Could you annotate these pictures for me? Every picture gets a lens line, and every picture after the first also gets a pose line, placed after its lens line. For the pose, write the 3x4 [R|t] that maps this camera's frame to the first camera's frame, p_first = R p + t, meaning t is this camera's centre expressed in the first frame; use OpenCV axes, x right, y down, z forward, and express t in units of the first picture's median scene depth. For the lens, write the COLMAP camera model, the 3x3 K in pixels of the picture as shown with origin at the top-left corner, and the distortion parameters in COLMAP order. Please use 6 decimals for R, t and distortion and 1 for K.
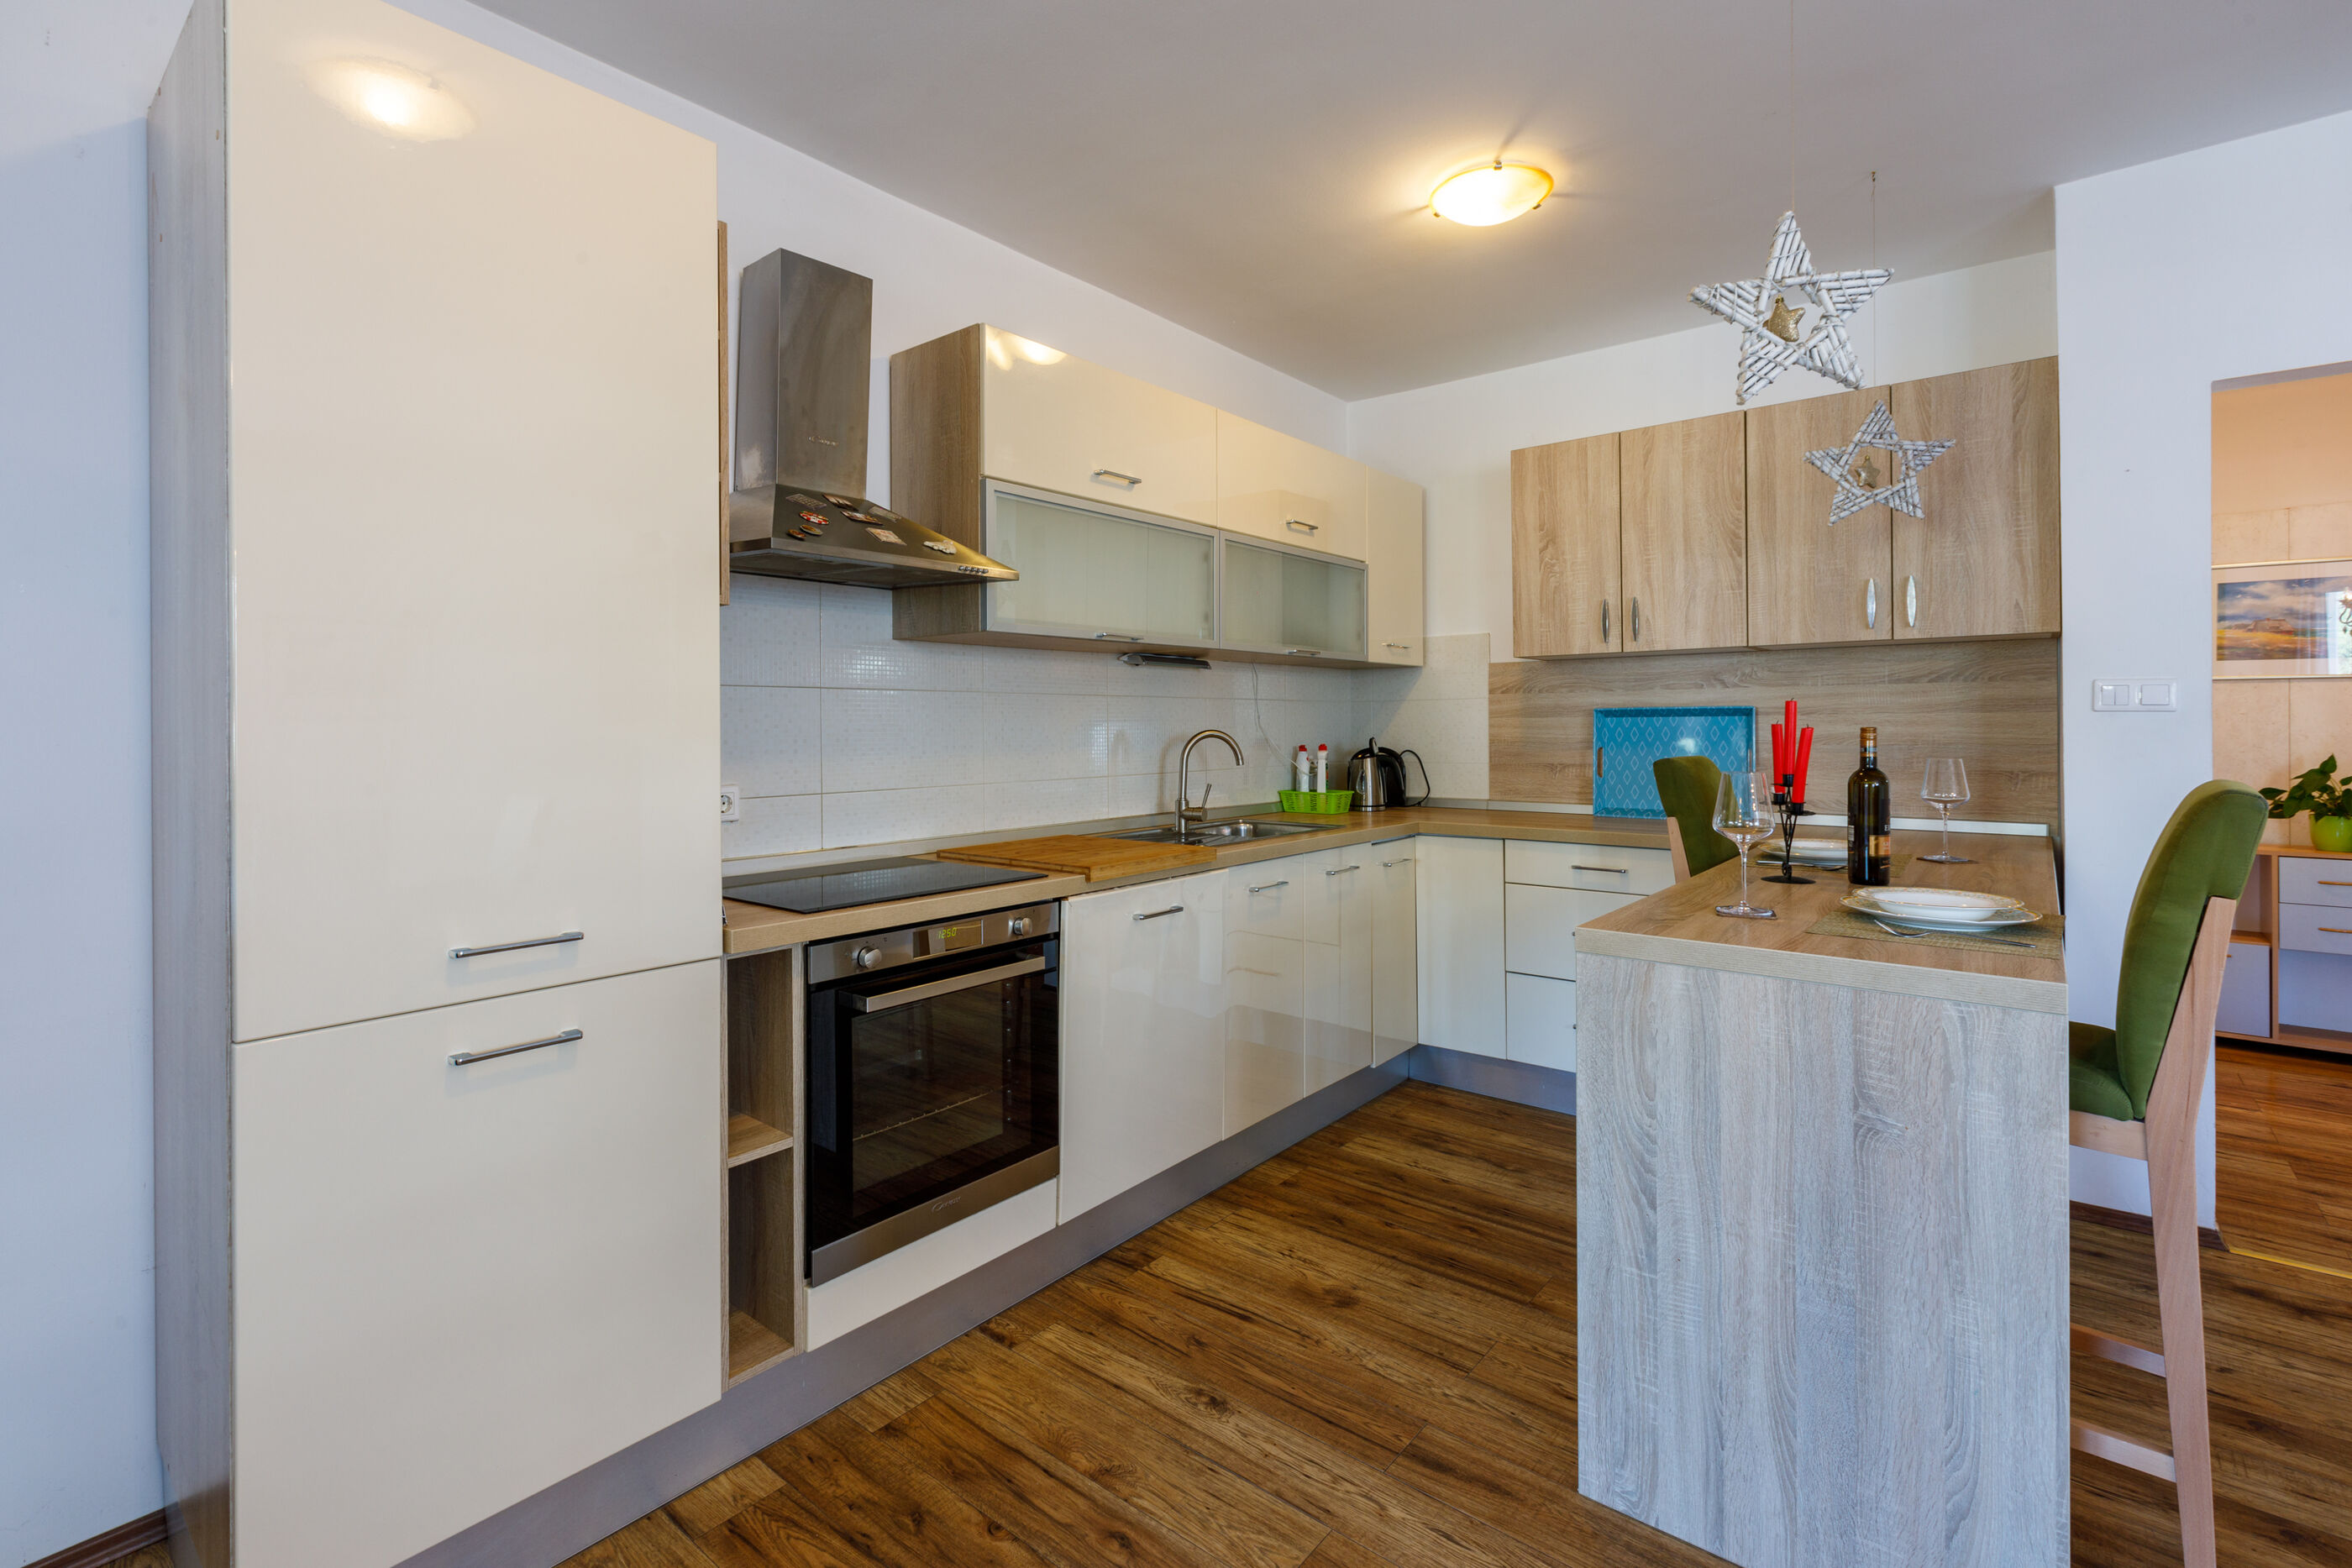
lens RADIAL K [[1063.0, 0, 1172.1], [0, 1063.0, 722.7], [0, 0, 1]] dist [0.004991, -0.001907]
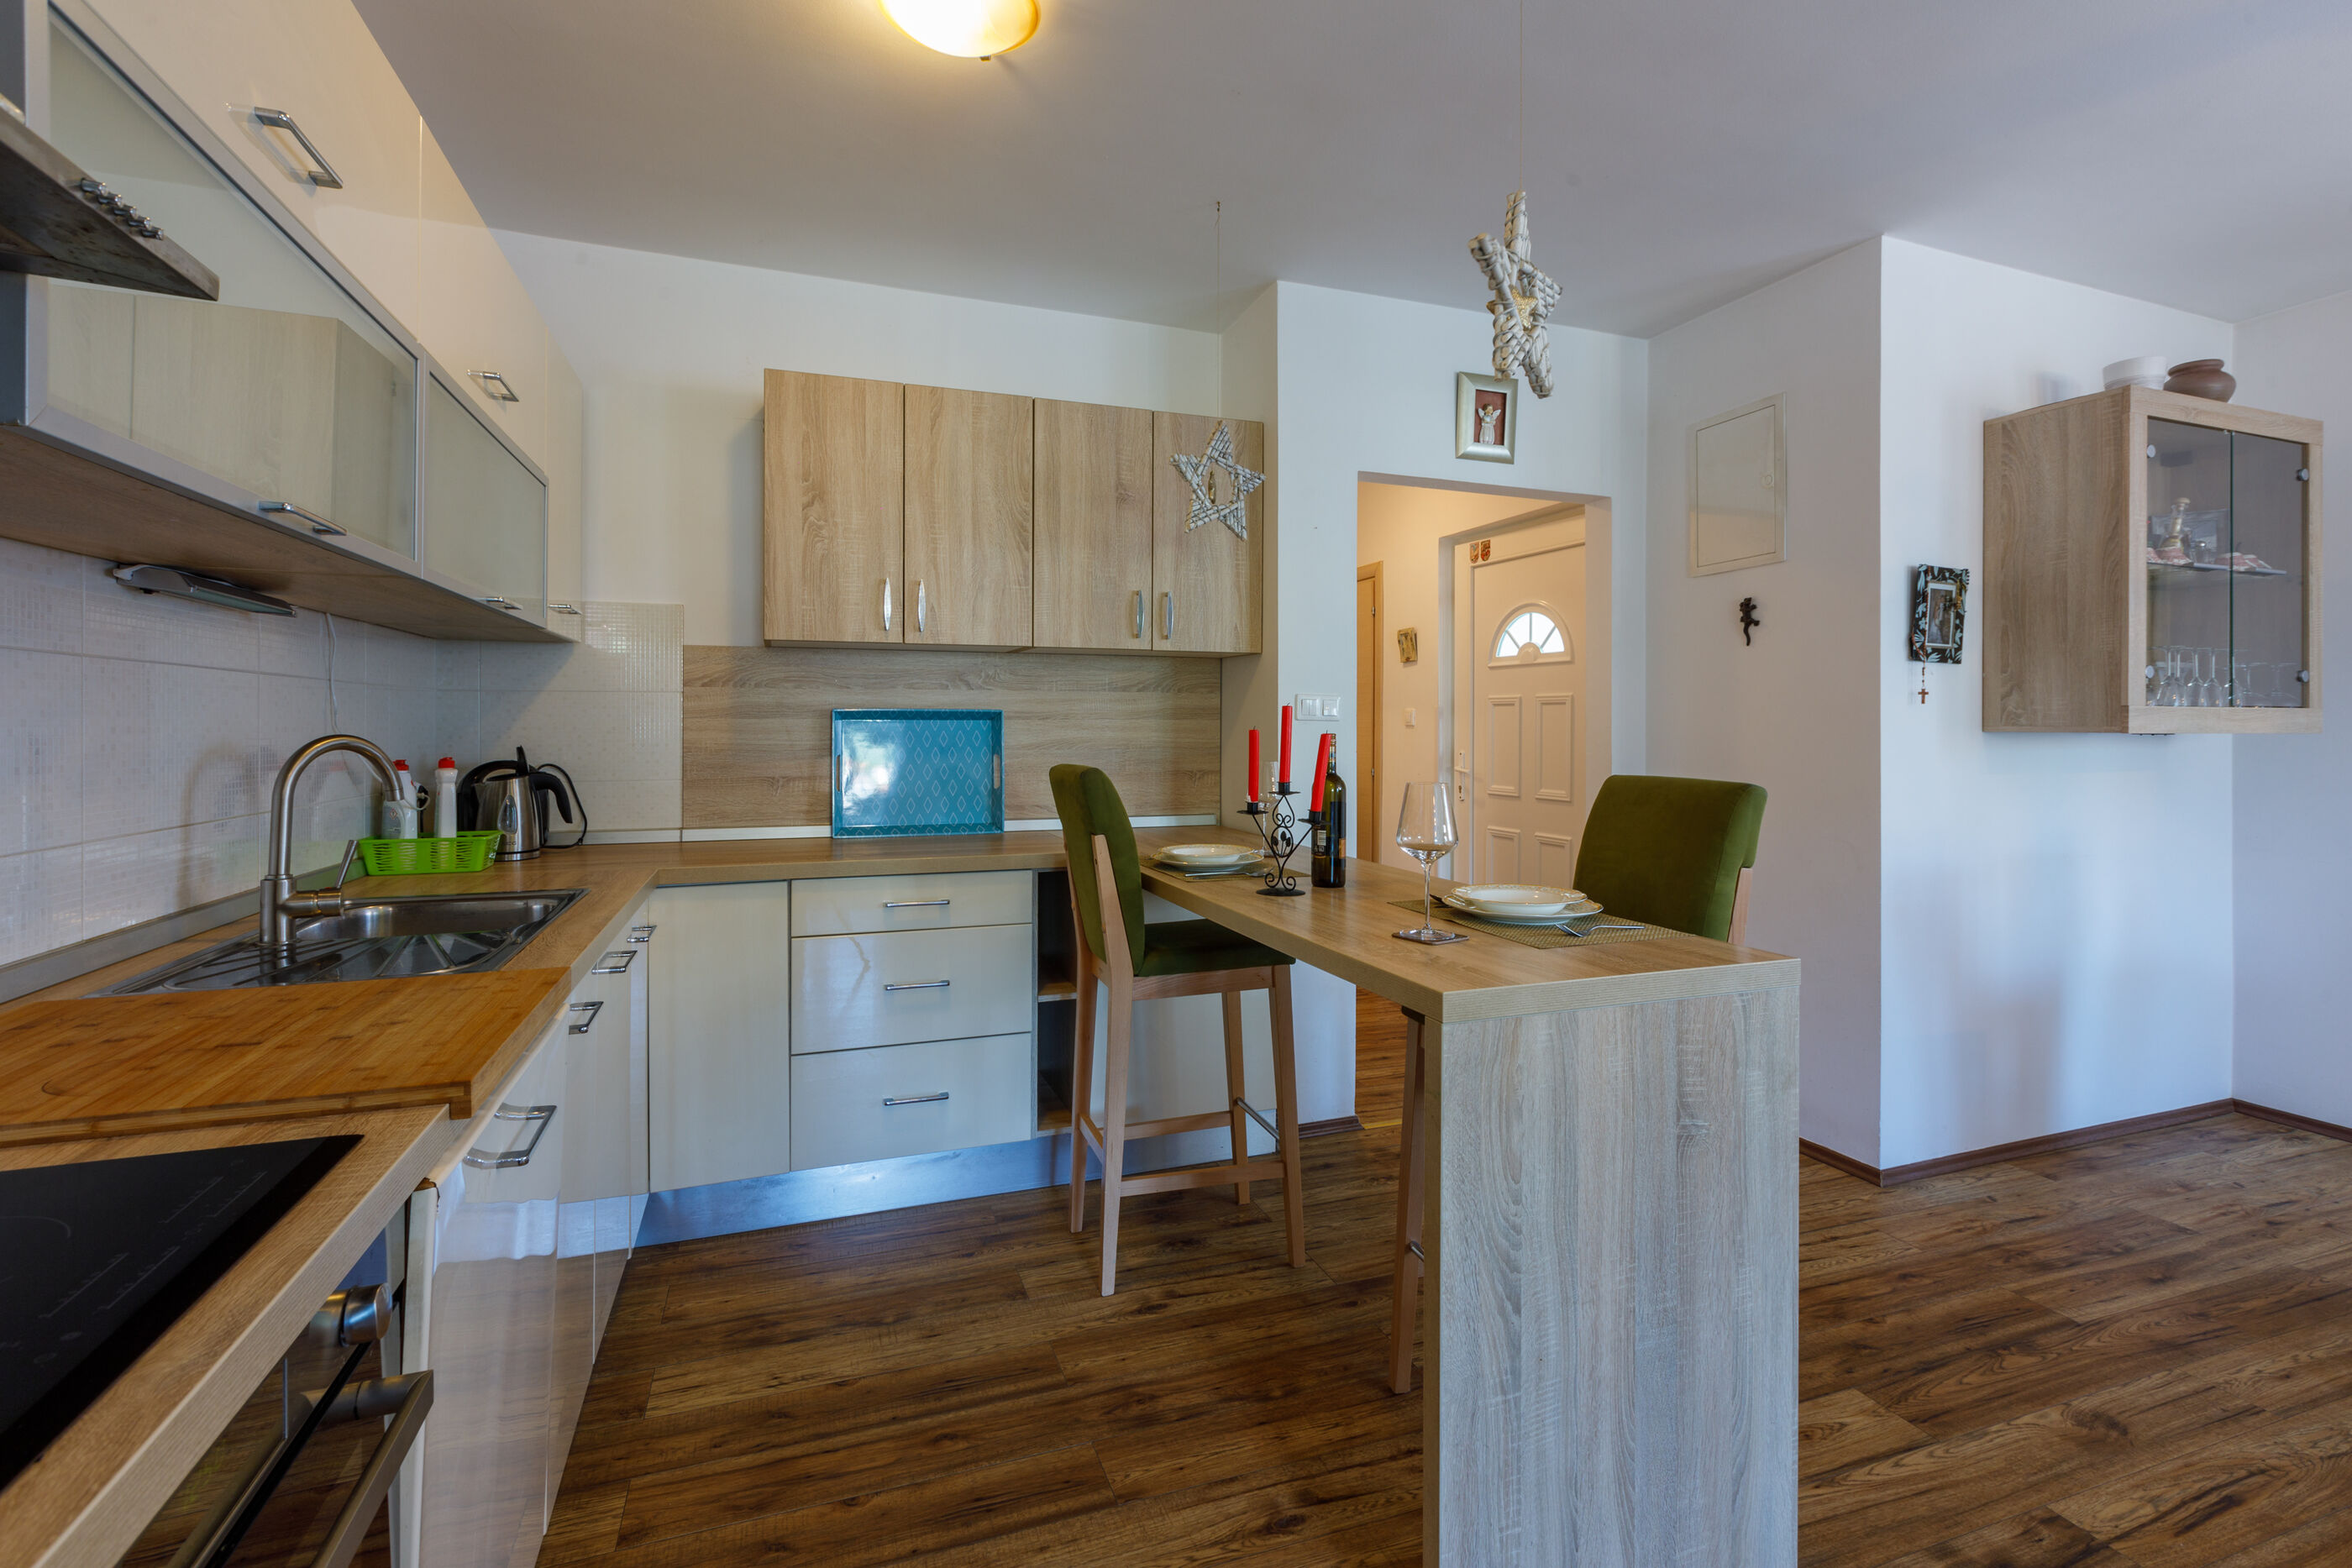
lens RADIAL K [[1063.0, 0, 1168.5], [0, 1063.0, 723.4], [0, 0, 1]] dist [0.004991, -0.001907]
pose [[0.518036, 0.009014, 0.855311, -0.235241], [-0.007240, 0.999955, -0.006153, 0.001493], [-0.855328, -0.003005, 0.518078, 0.464991]]
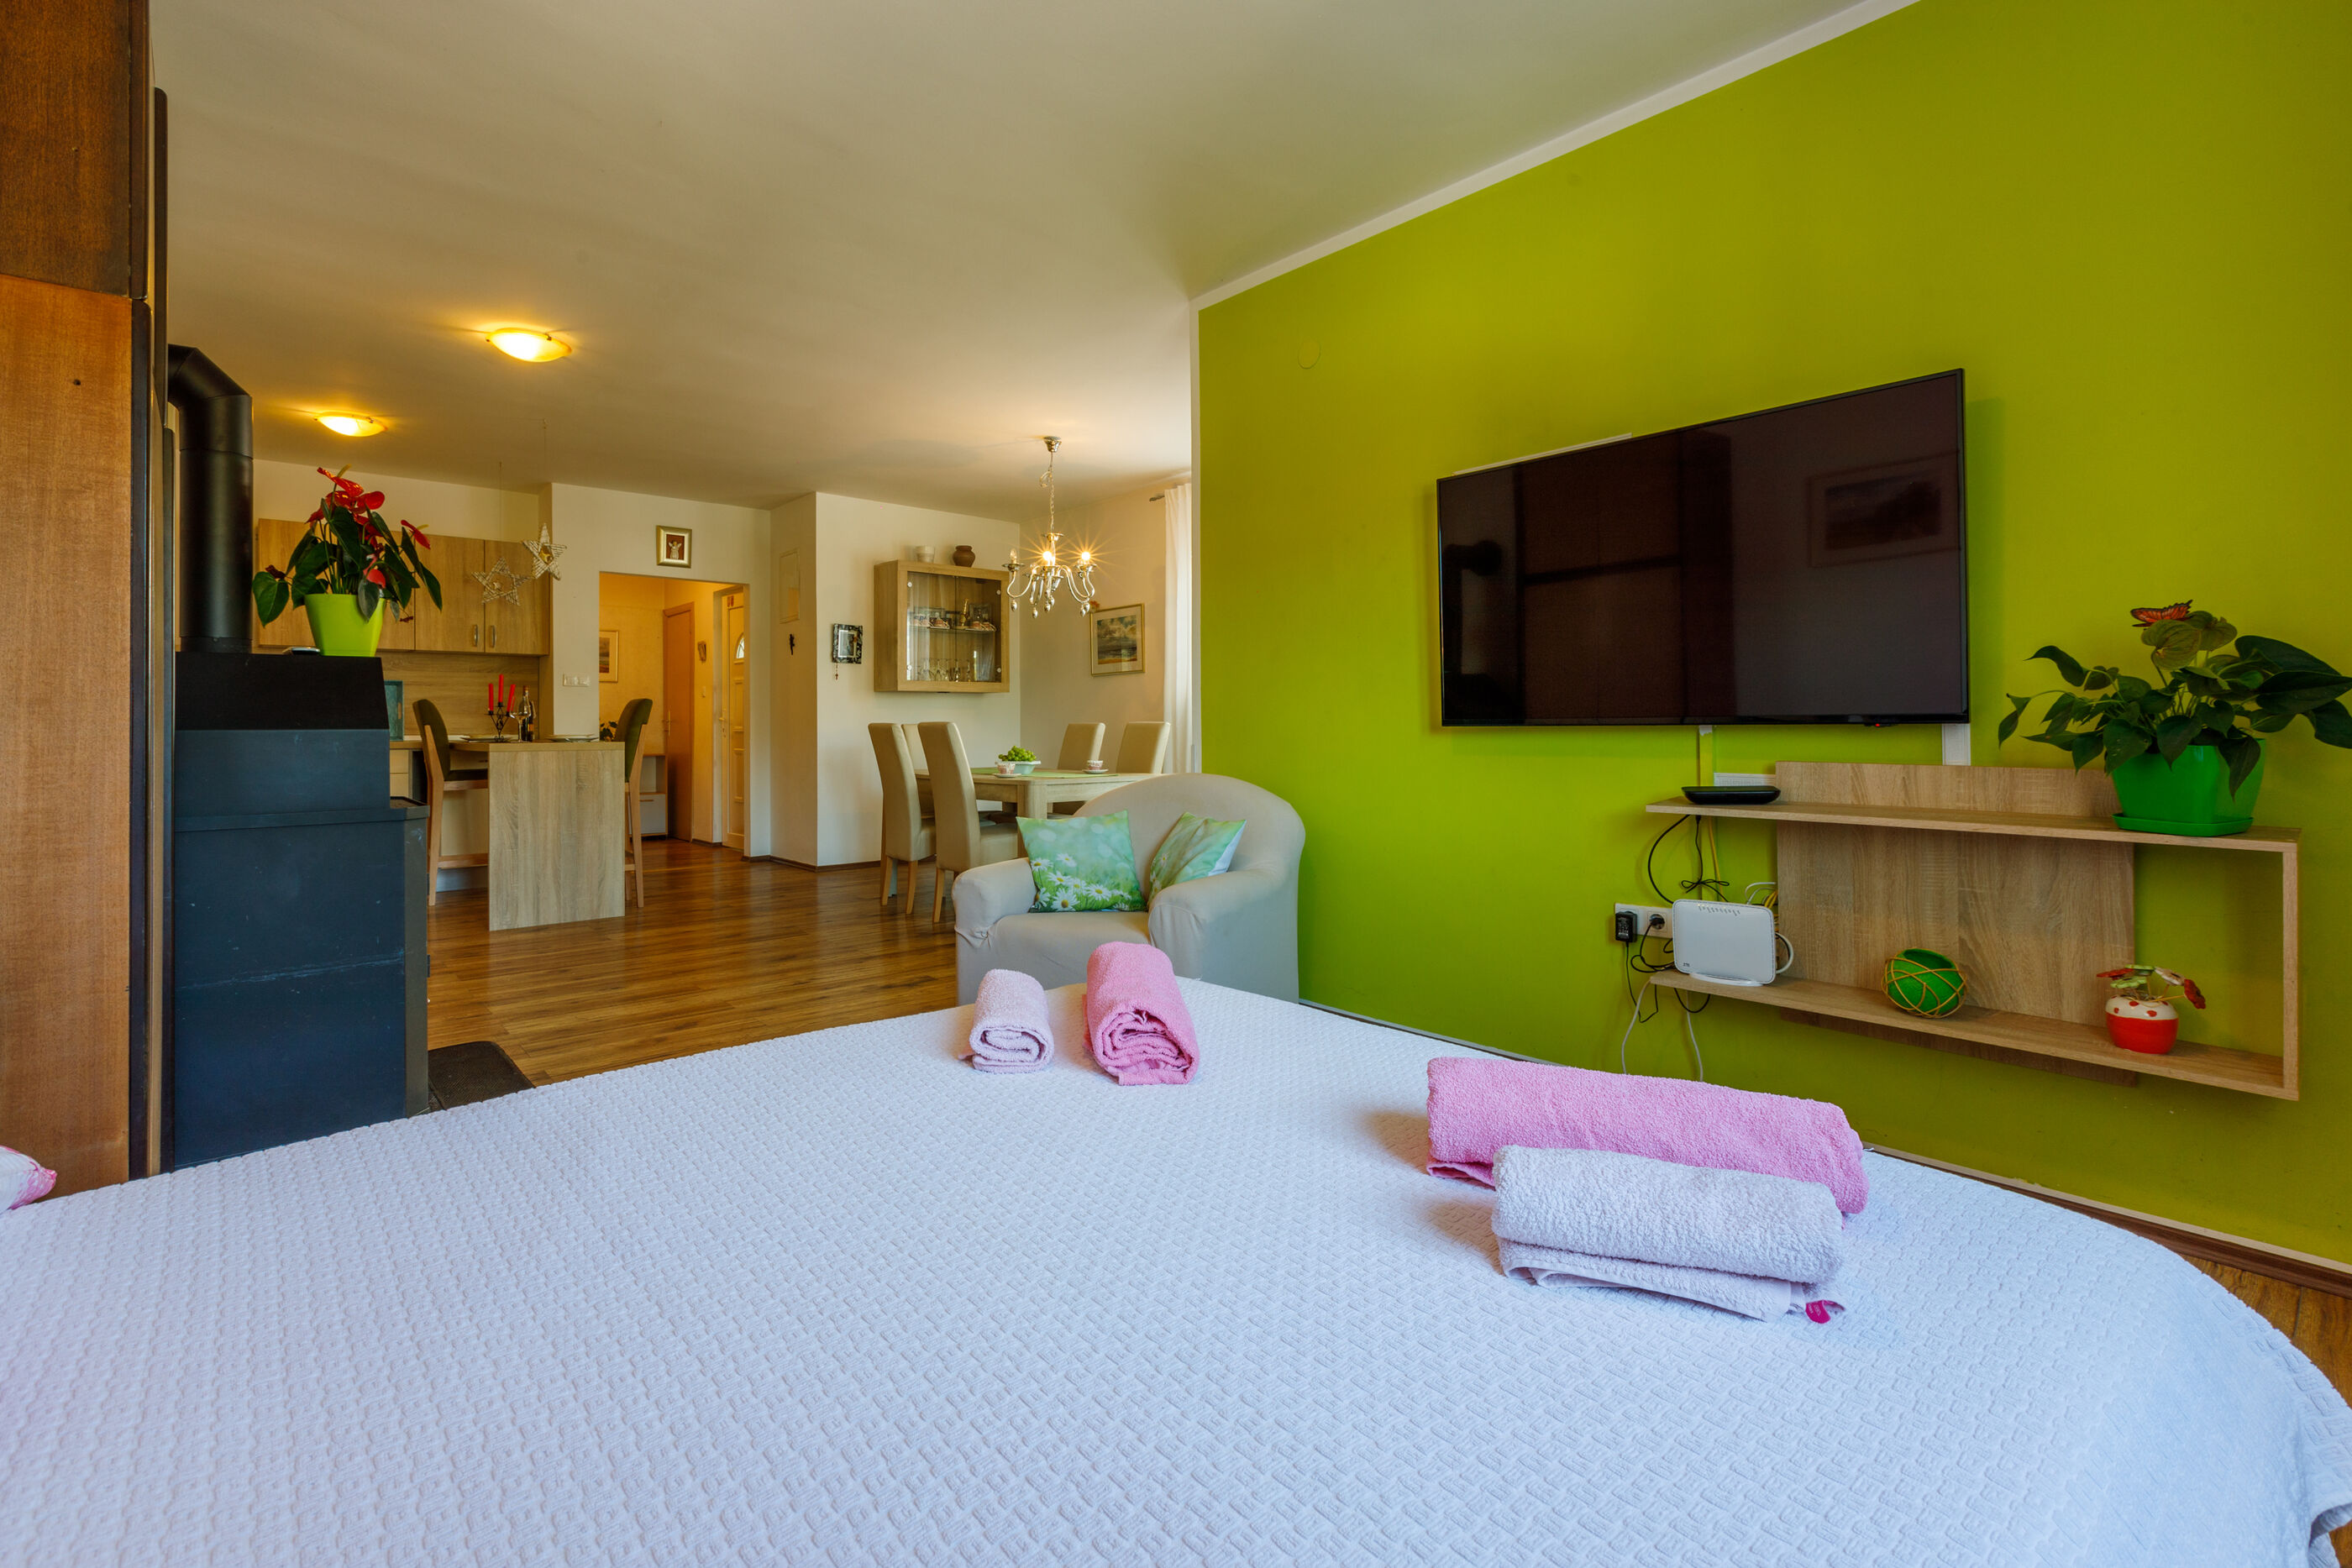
lens RADIAL K [[1063.0, 0, 1144.4], [0, 1063.0, 711.7], [0, 0, 1]] dist [0.004991, -0.001907]
pose [[0.182348, 0.016923, 0.983088, -1.366546], [0.002138, 0.999843, -0.017608, 0.095790], [-0.983232, 0.005313, 0.182284, -0.835038]]
